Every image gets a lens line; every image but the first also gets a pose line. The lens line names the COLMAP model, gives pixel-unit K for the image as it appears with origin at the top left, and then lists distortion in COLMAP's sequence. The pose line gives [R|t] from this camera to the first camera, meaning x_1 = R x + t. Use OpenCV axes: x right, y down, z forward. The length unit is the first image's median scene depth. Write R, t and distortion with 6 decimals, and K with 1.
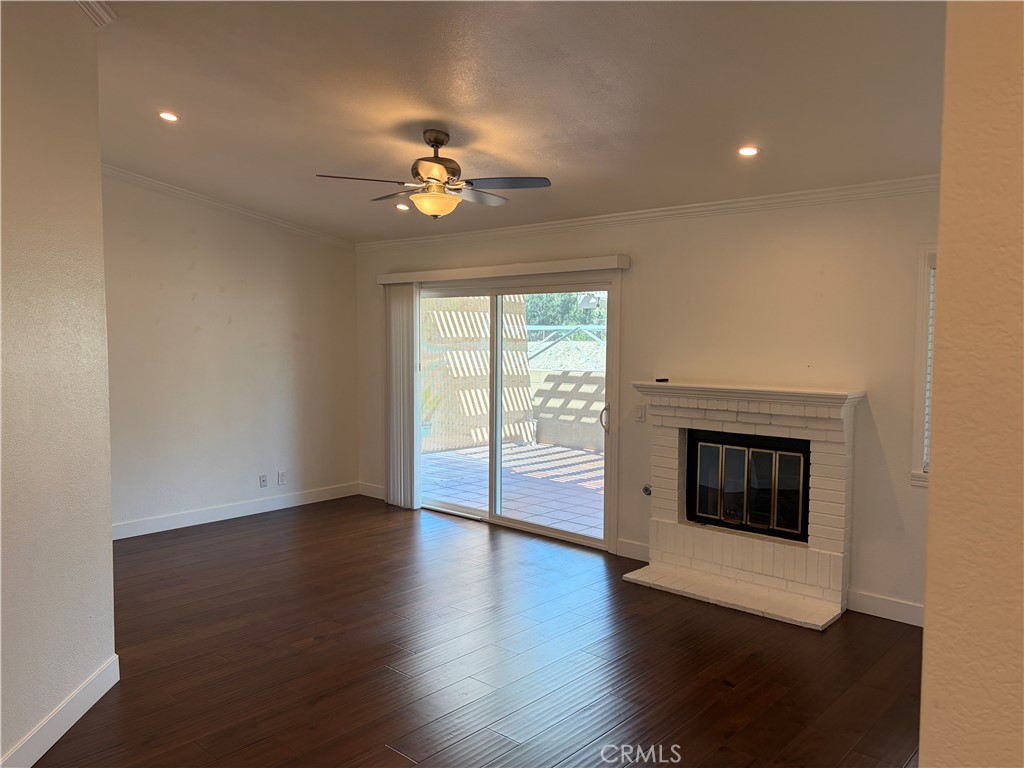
lens RADIAL K [[770.1, 0, 510.2], [0, 770.1, 379.1], [0, 0, 1]] dist [0.050787, -0.037216]
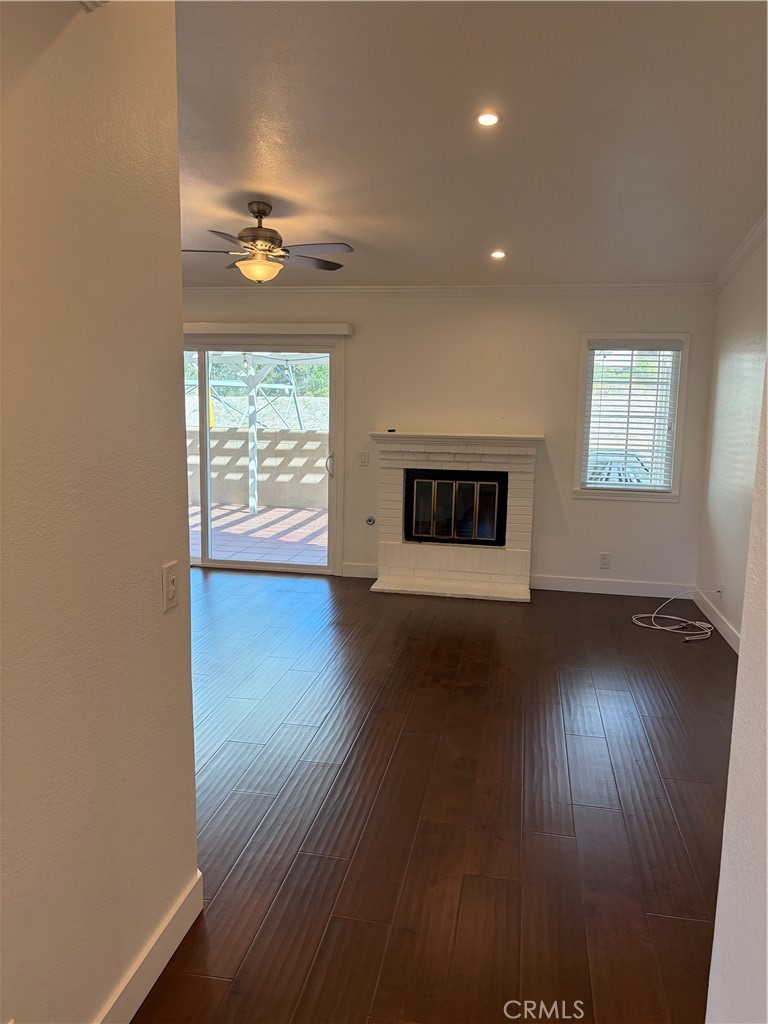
lens RADIAL K [[770.1, 0, 379.5], [0, 770.1, 515.6], [0, 0, 1]] dist [0.050787, -0.037216]
pose [[0.852042, -0.074432, 0.518155, -0.487129], [0.017380, 0.993316, 0.114110, -0.004312], [-0.523185, -0.088221, 0.847640, -0.048580]]
